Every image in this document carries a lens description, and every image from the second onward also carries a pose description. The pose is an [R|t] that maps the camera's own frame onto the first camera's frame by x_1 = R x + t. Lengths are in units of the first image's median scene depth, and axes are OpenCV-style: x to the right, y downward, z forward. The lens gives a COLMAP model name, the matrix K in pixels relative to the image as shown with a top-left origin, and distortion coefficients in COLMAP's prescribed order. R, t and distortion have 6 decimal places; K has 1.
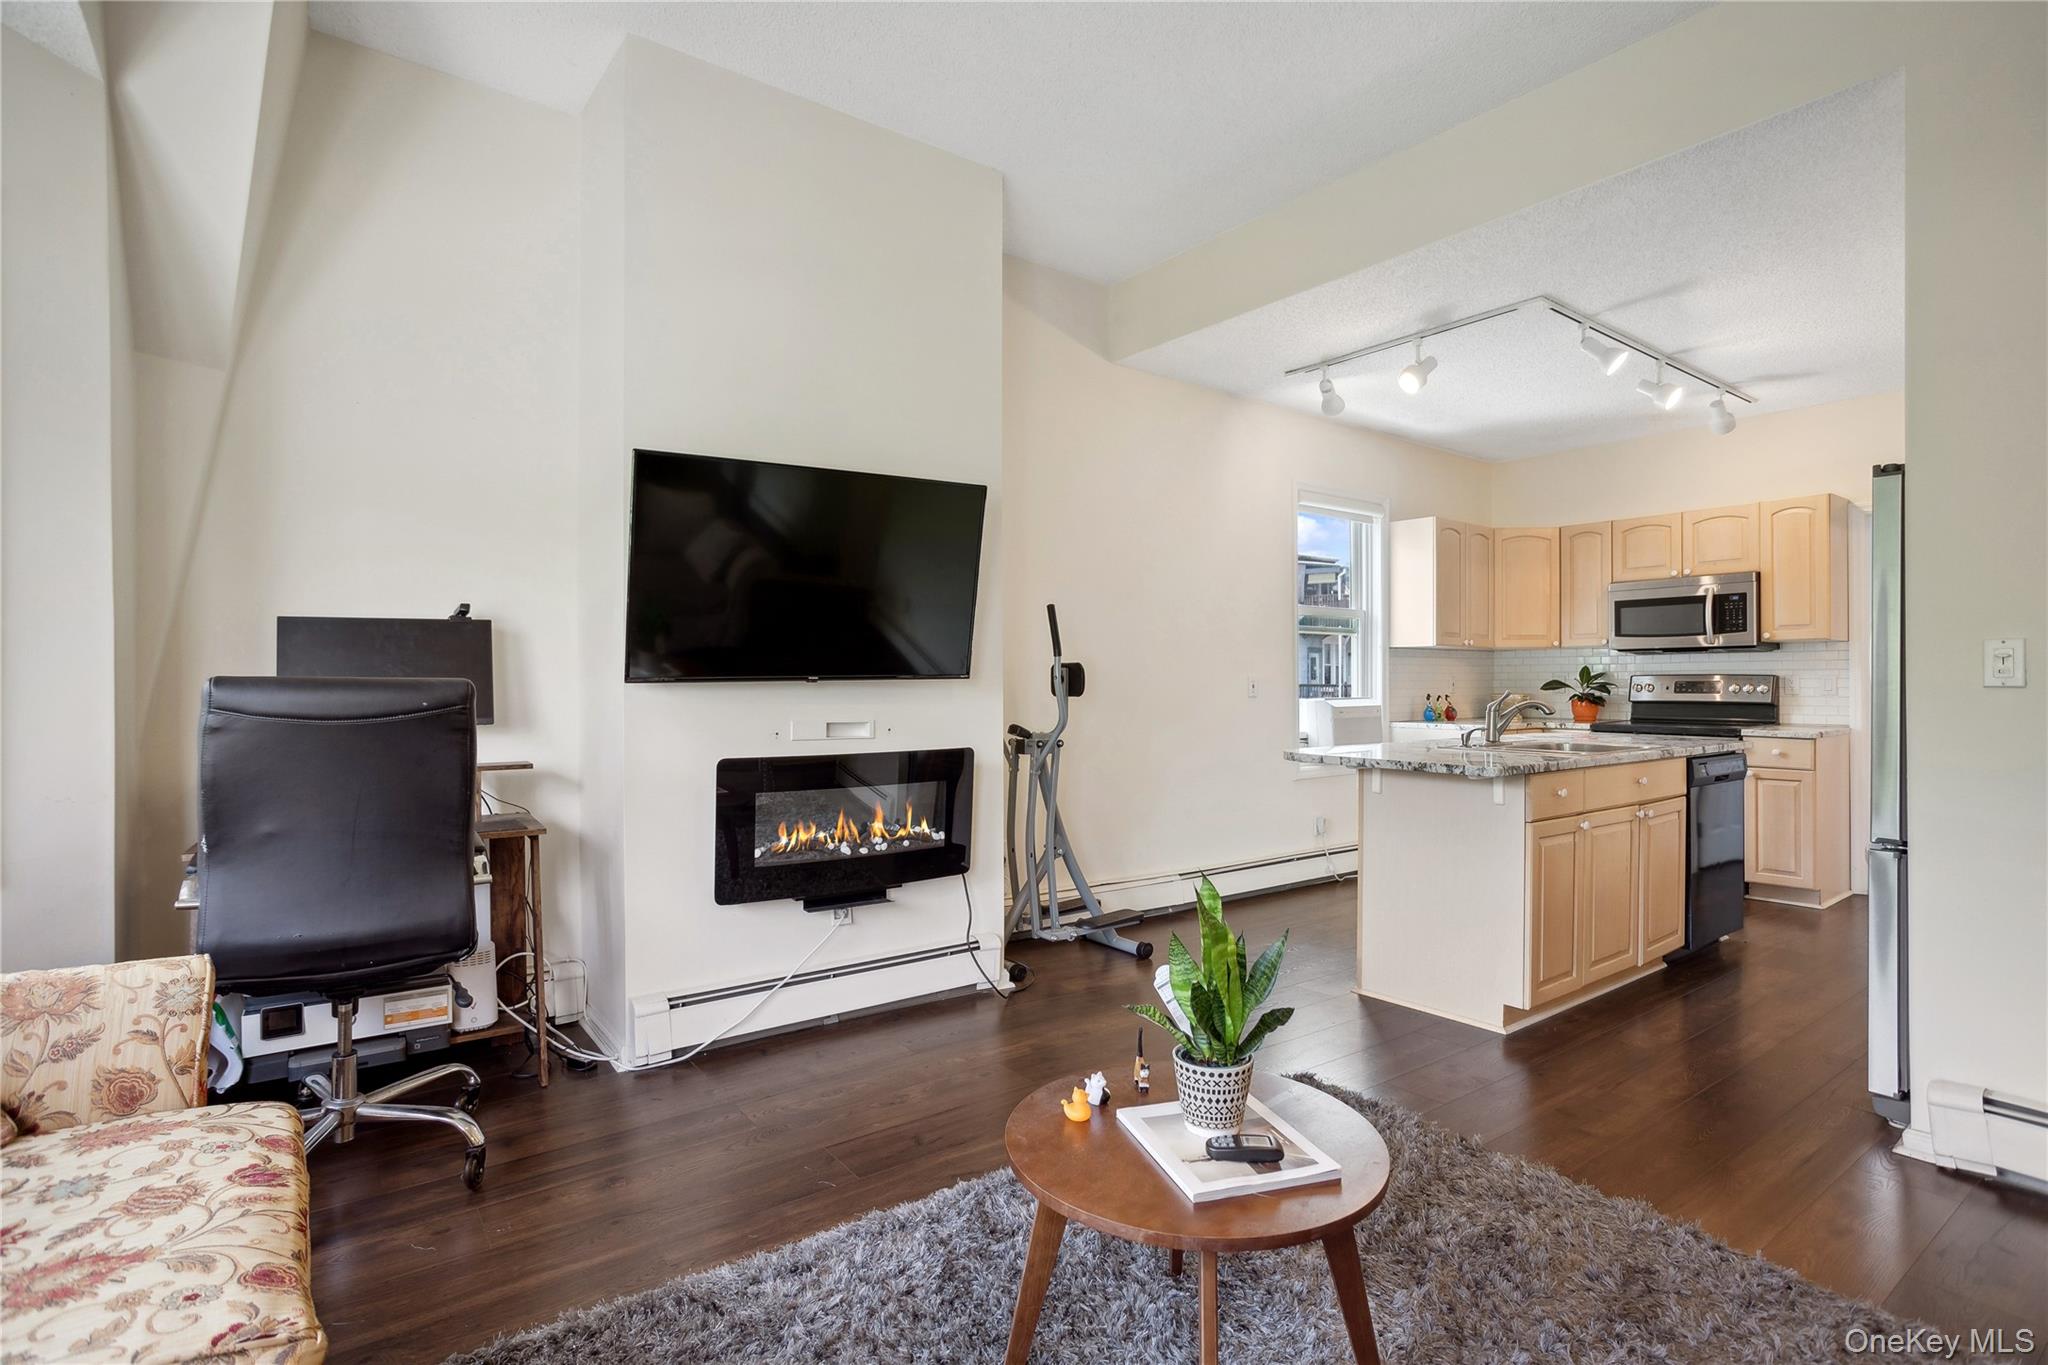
lens RADIAL K [[997.0, 0, 1022.9], [0, 997.0, 690.0], [0, 0, 1]] dist [0.002618, -0.000465]
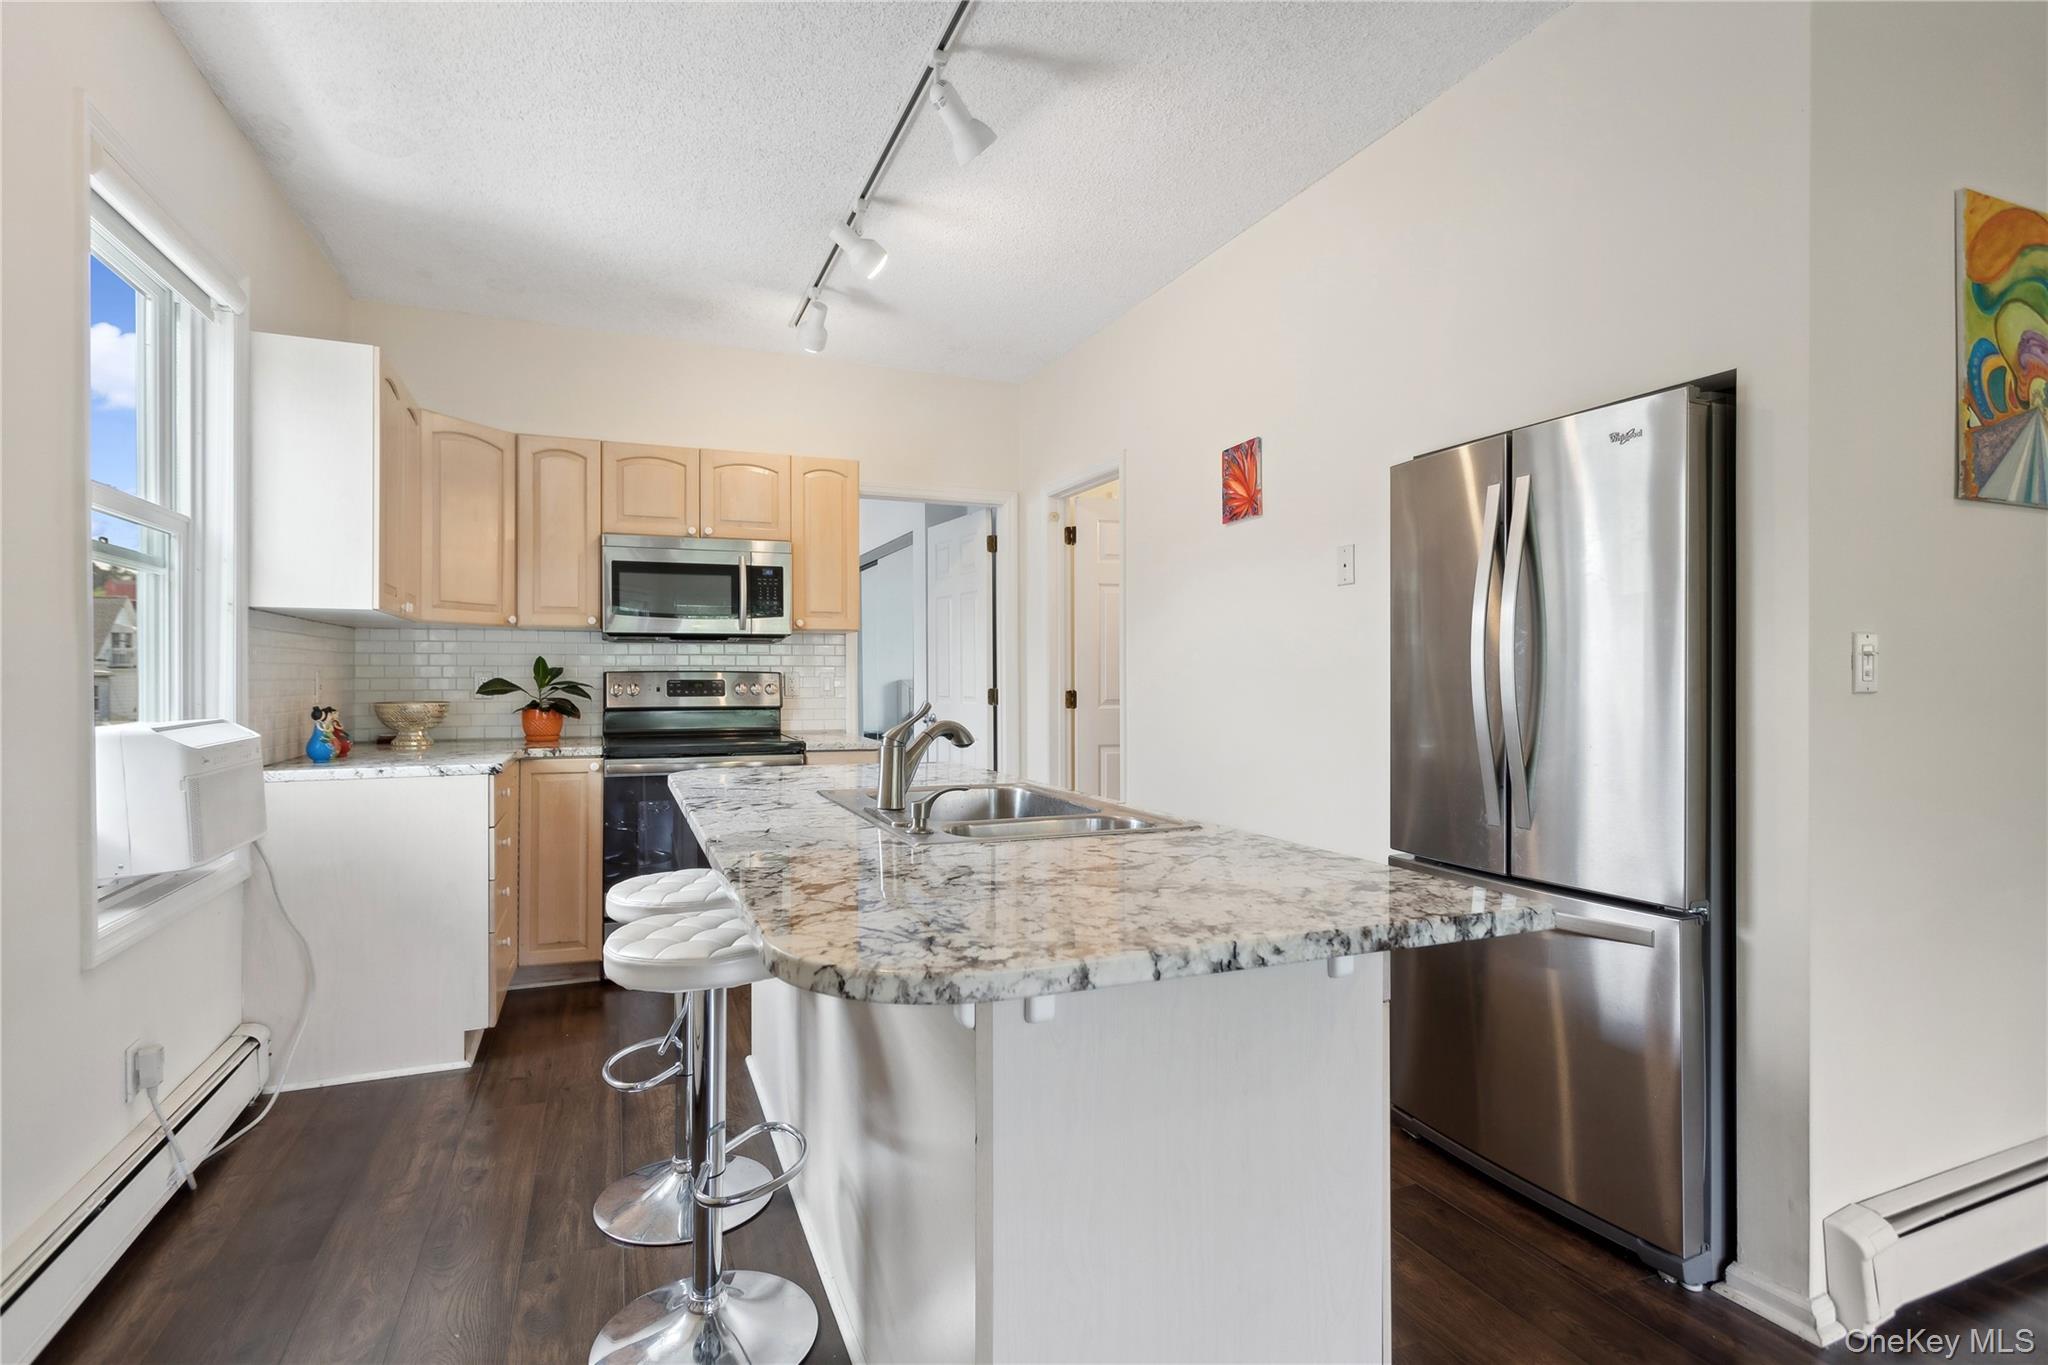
lens RADIAL K [[976.6, 0, 1017.3], [0, 976.6, 673.7], [0, 0, 1]] dist [0.002394, 0.000256]
pose [[0.243490, 0.003260, 0.969898, 0.024990], [0.008886, 0.999945, -0.005591, -0.007443], [-0.969863, 0.009979, 0.243448, 0.593193]]
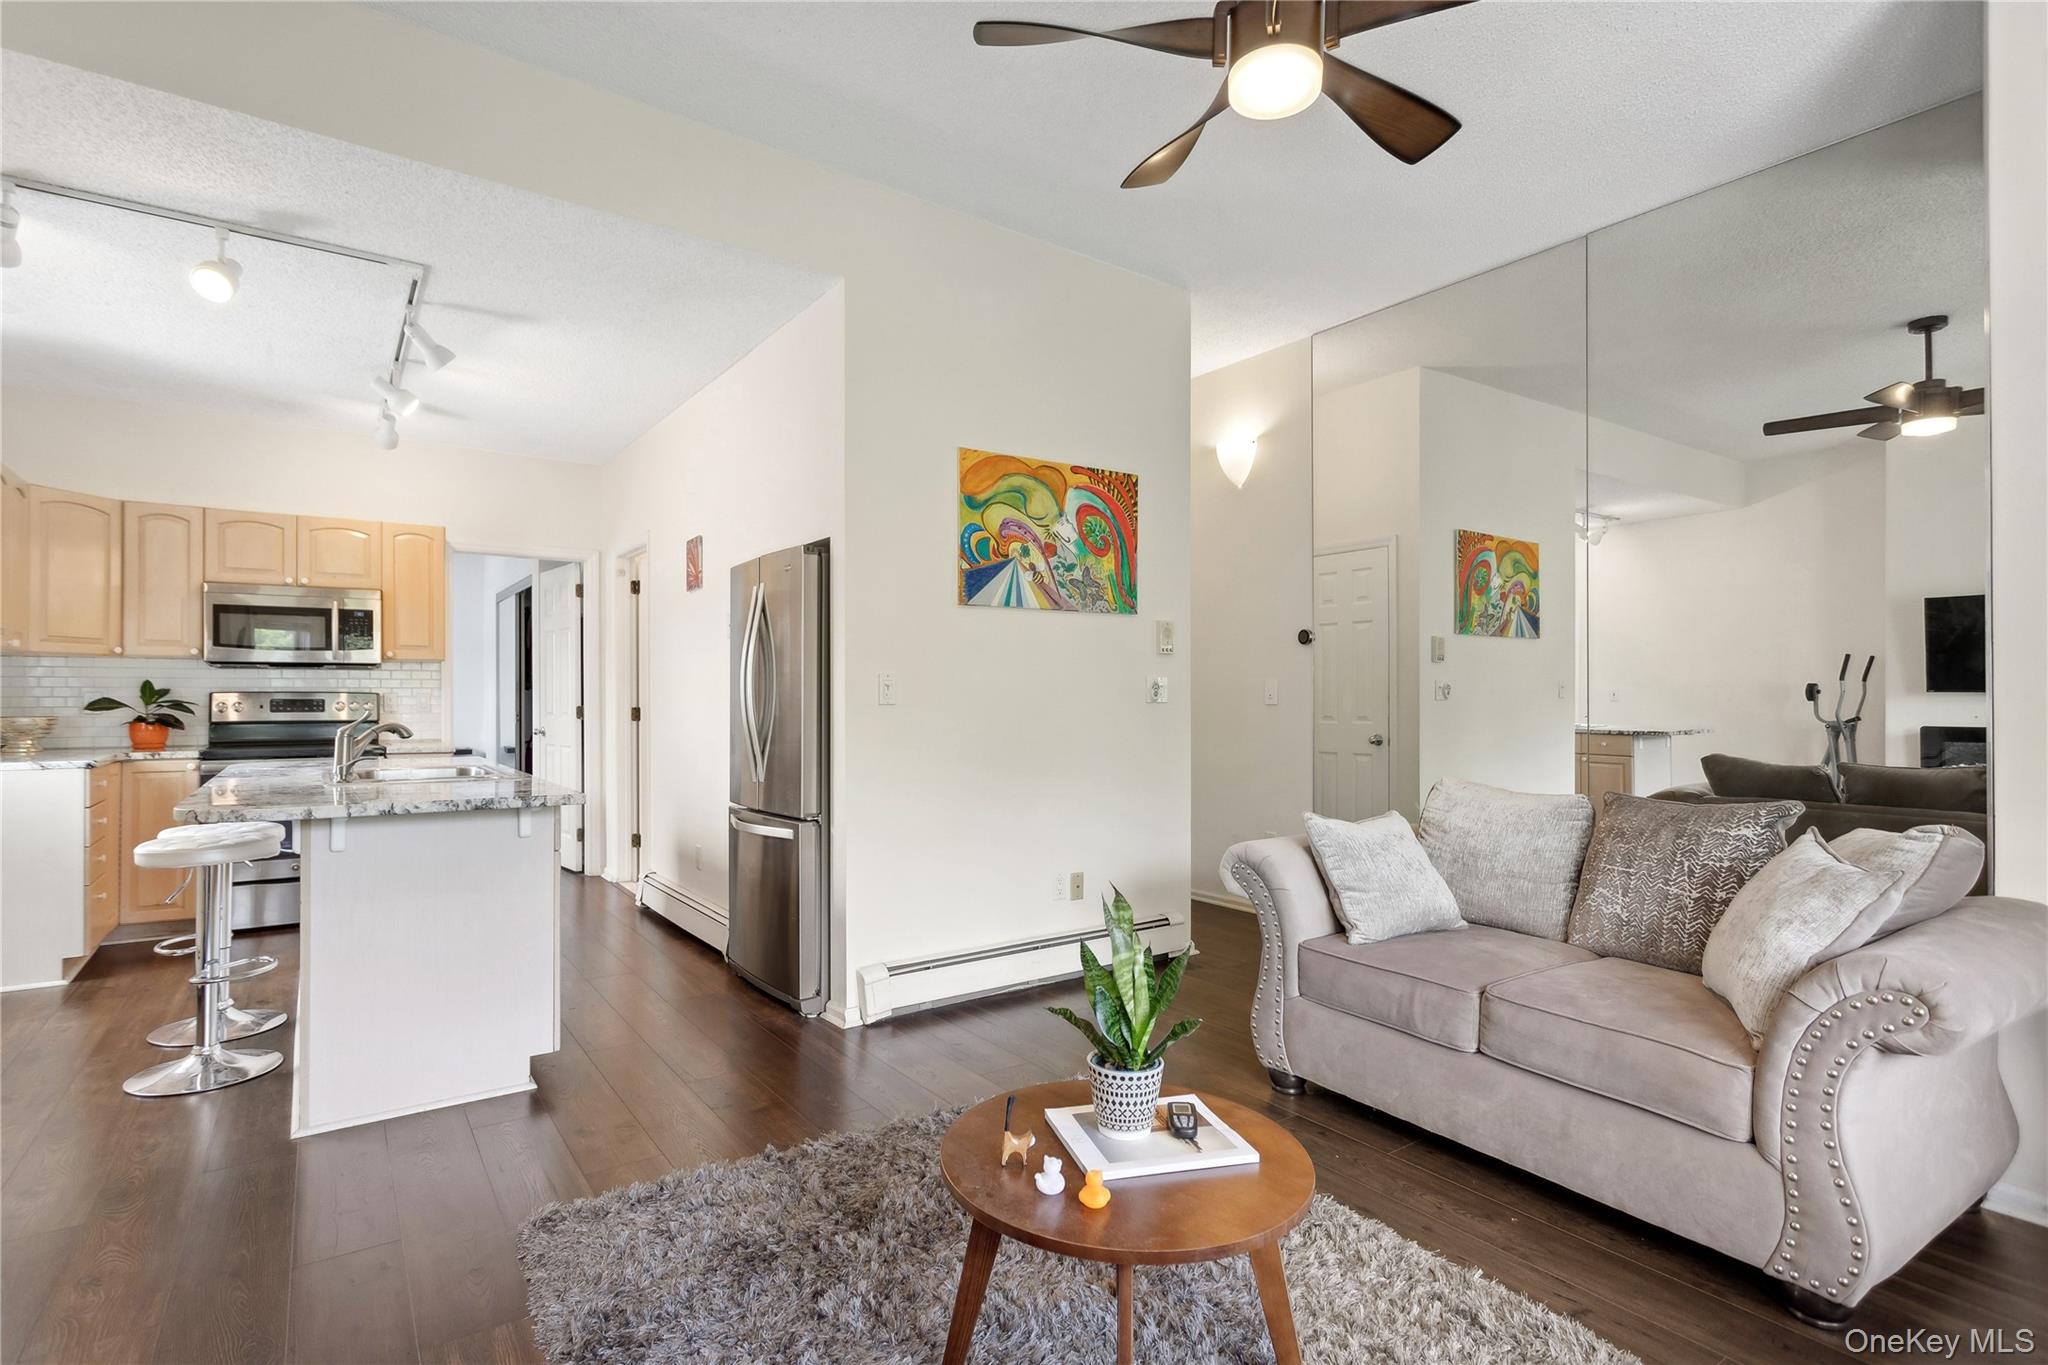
lens RADIAL K [[997.0, 0, 1022.9], [0, 997.0, 690.0], [0, 0, 1]] dist [0.002618, -0.000465]
pose [[0.028136, 0.008007, 0.999572, -0.235233], [0.008808, 0.999927, -0.008258, -0.003698], [-0.999565, 0.009036, 0.028064, 0.301314]]
